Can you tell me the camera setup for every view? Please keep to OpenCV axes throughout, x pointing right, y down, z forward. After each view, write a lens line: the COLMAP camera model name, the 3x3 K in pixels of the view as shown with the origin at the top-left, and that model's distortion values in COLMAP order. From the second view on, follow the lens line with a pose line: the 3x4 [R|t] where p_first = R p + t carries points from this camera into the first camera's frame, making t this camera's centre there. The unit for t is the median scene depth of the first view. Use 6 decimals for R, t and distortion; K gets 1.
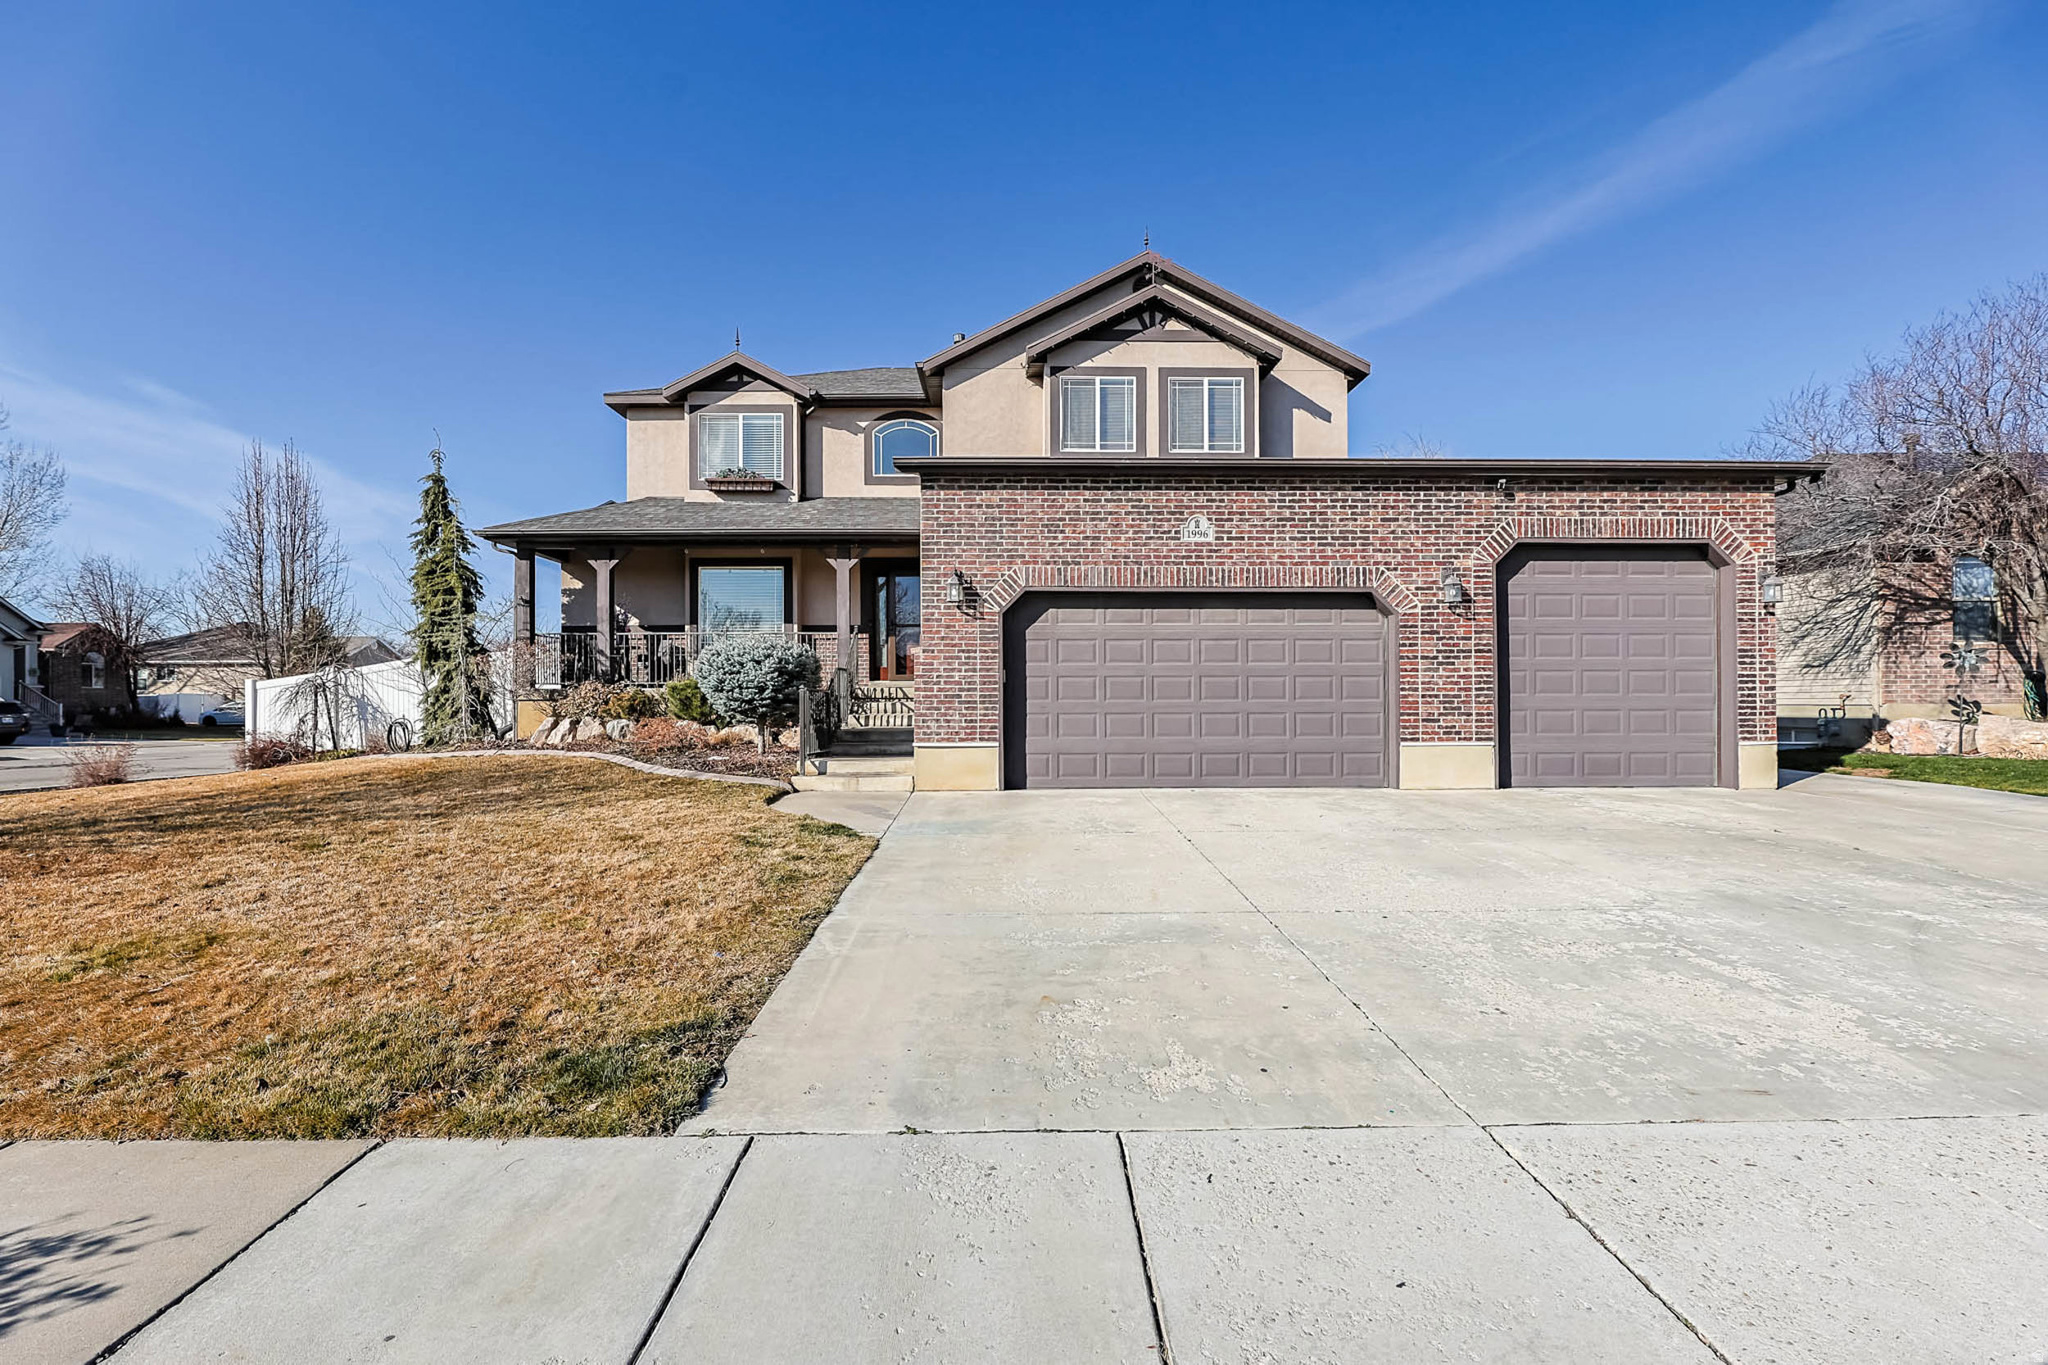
lens RADIAL K [[911.0, 0, 1025.9], [0, 911.0, 684.5], [0, 0, 1]] dist [-0.016515, -0.000845]
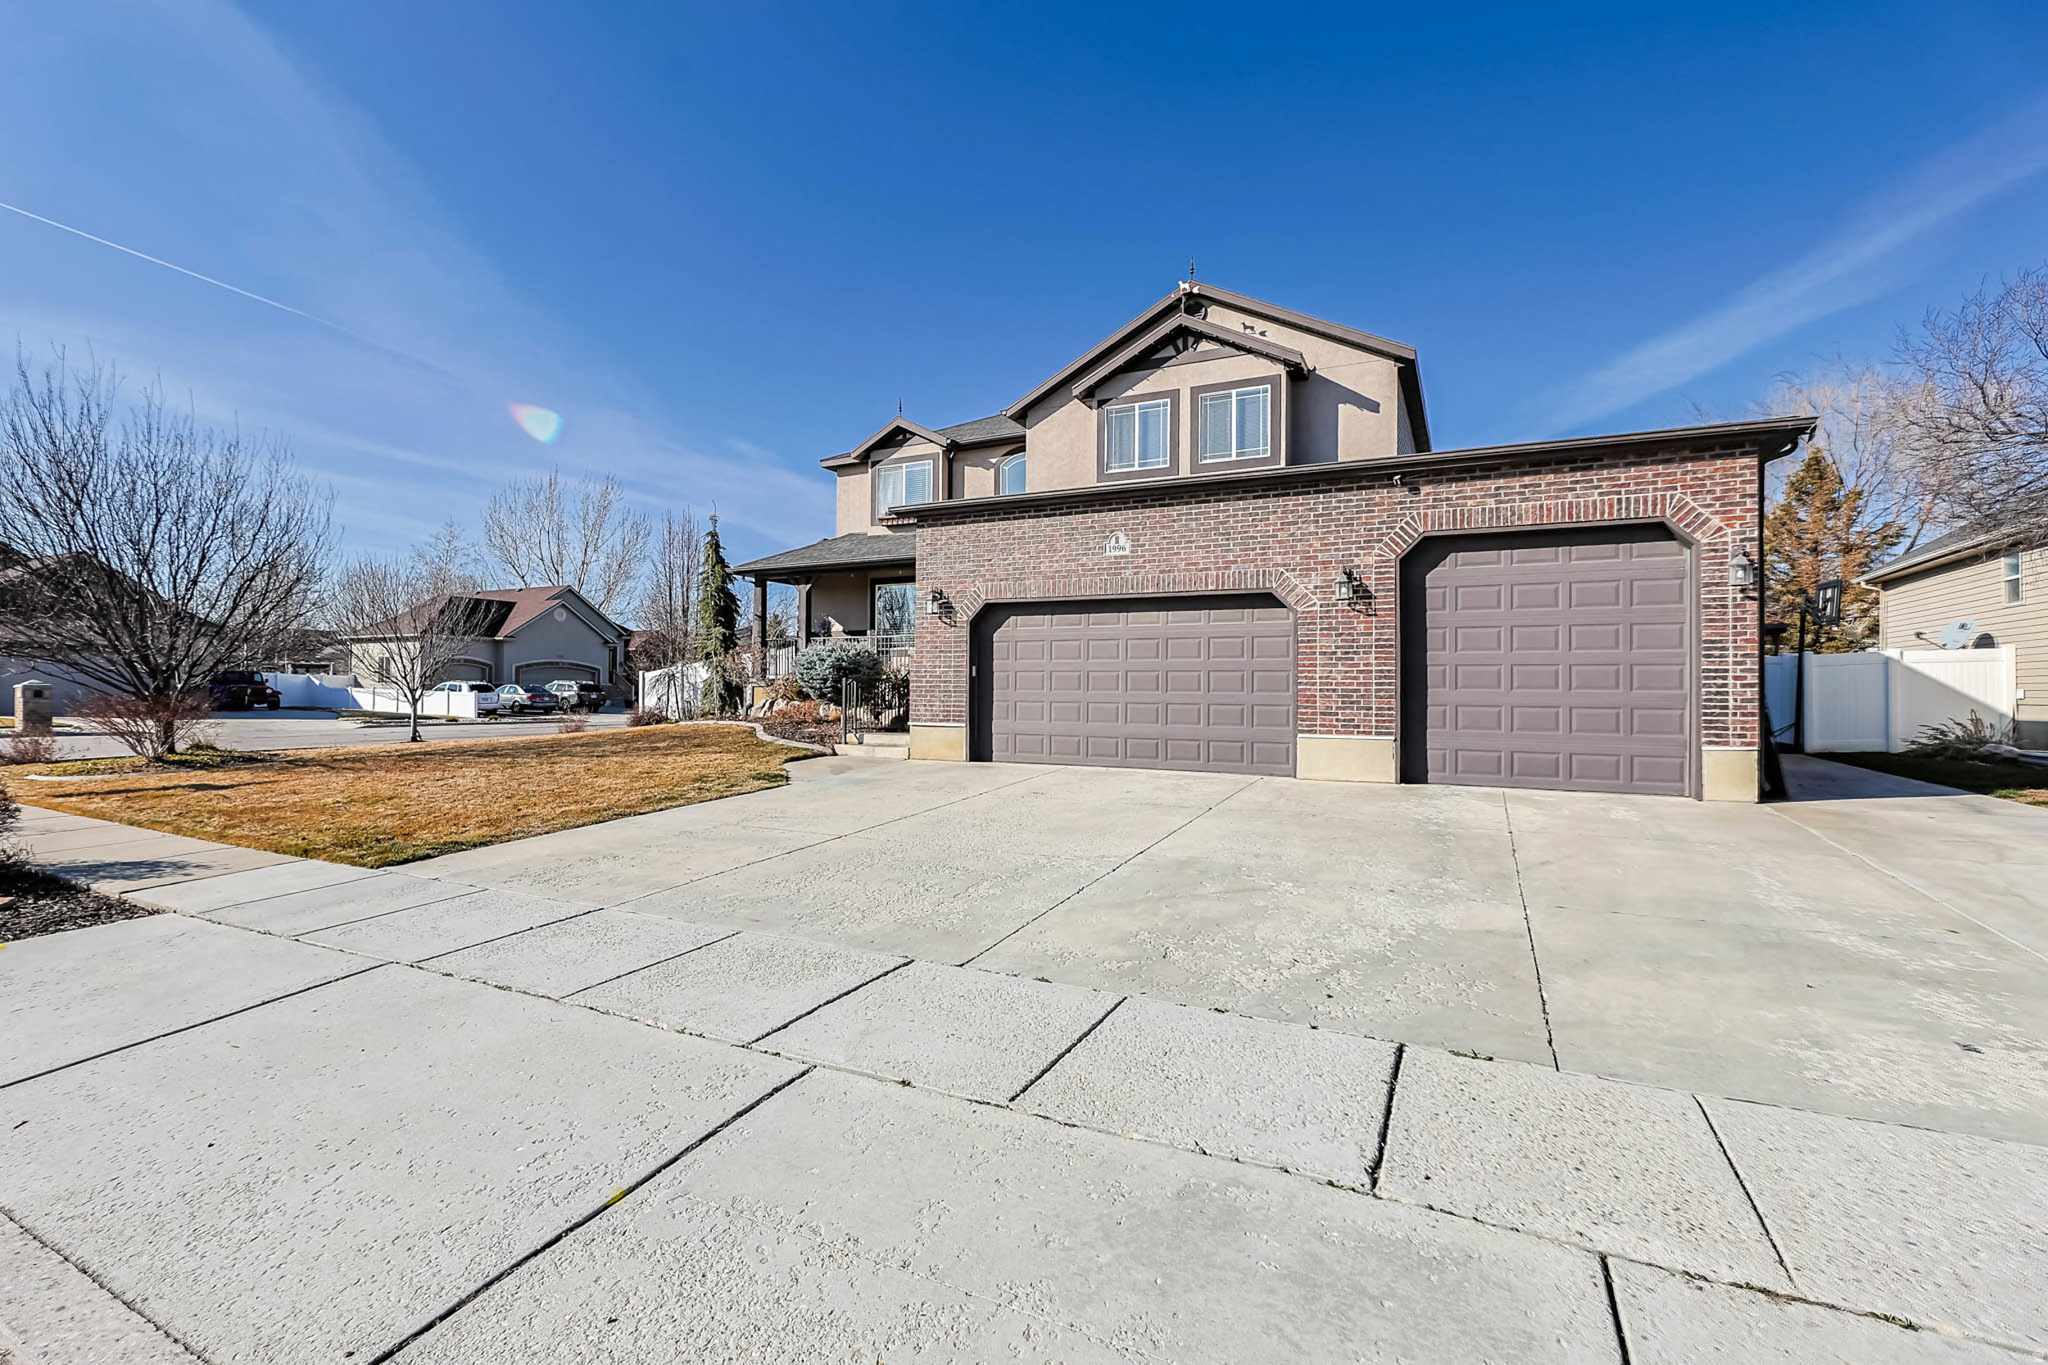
lens RADIAL K [[911.0, 0, 1020.8], [0, 911.0, 678.6], [0, 0, 1]] dist [-0.016515, -0.000845]
pose [[0.884796, 0.004060, -0.465961, 0.600814], [0.000069, 0.999961, 0.008843, -0.009638], [0.465978, -0.007856, 0.884761, -0.084062]]
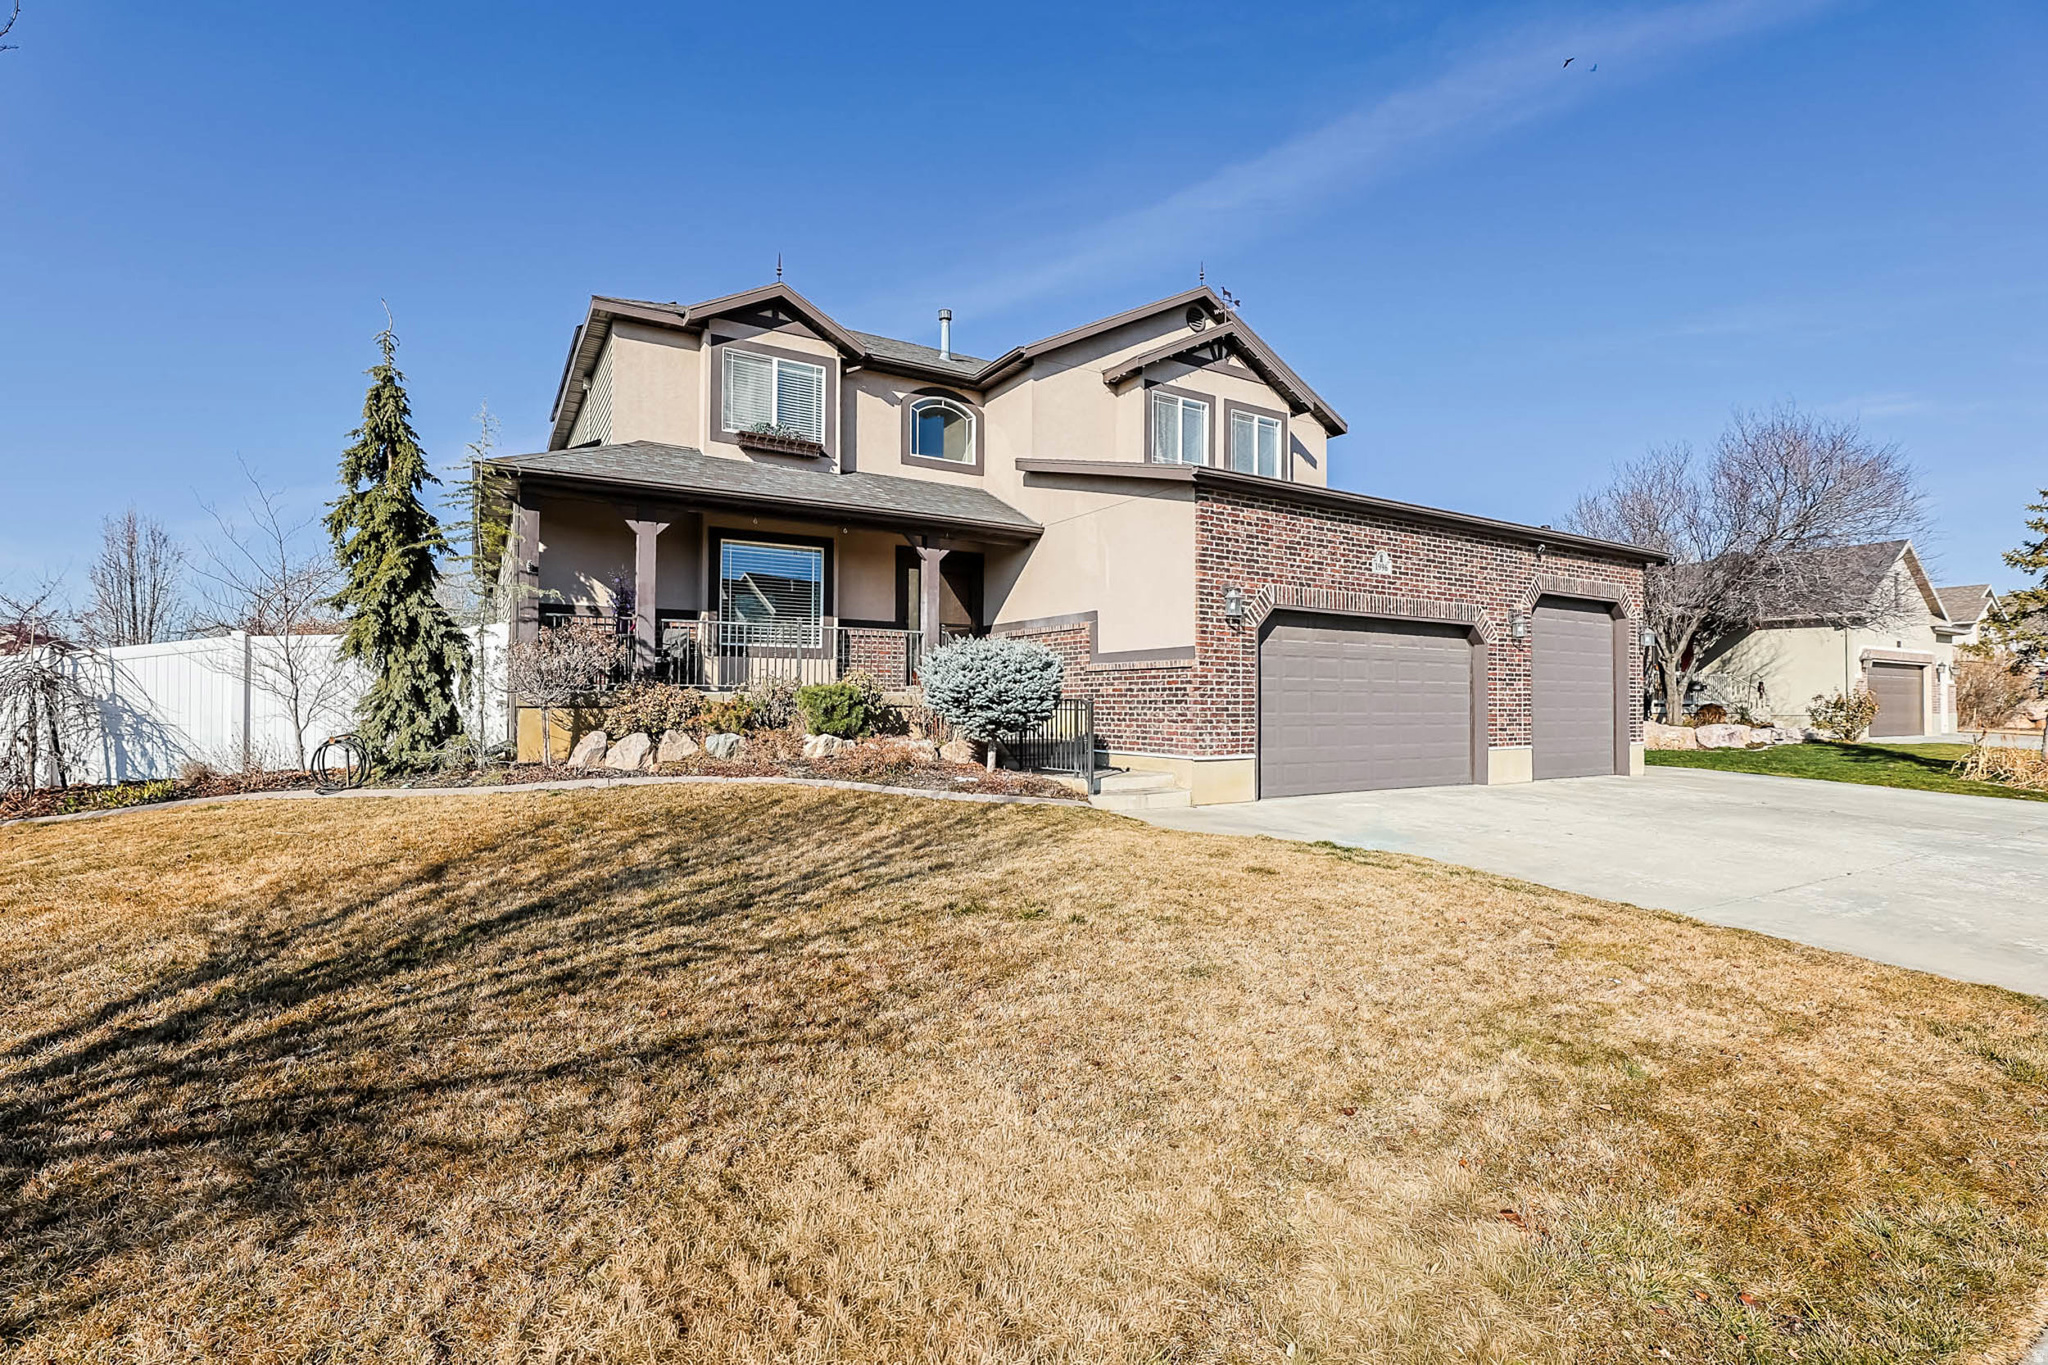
lens RADIAL K [[911.0, 0, 1057.3], [0, 911.0, 683.8], [0, 0, 1]] dist [-0.016515, -0.000845]
pose [[0.858560, 0.016227, 0.512457, -0.714166], [-0.019792, 0.999803, 0.001500, -0.013050], [-0.512331, -0.011431, 0.858712, 0.222984]]
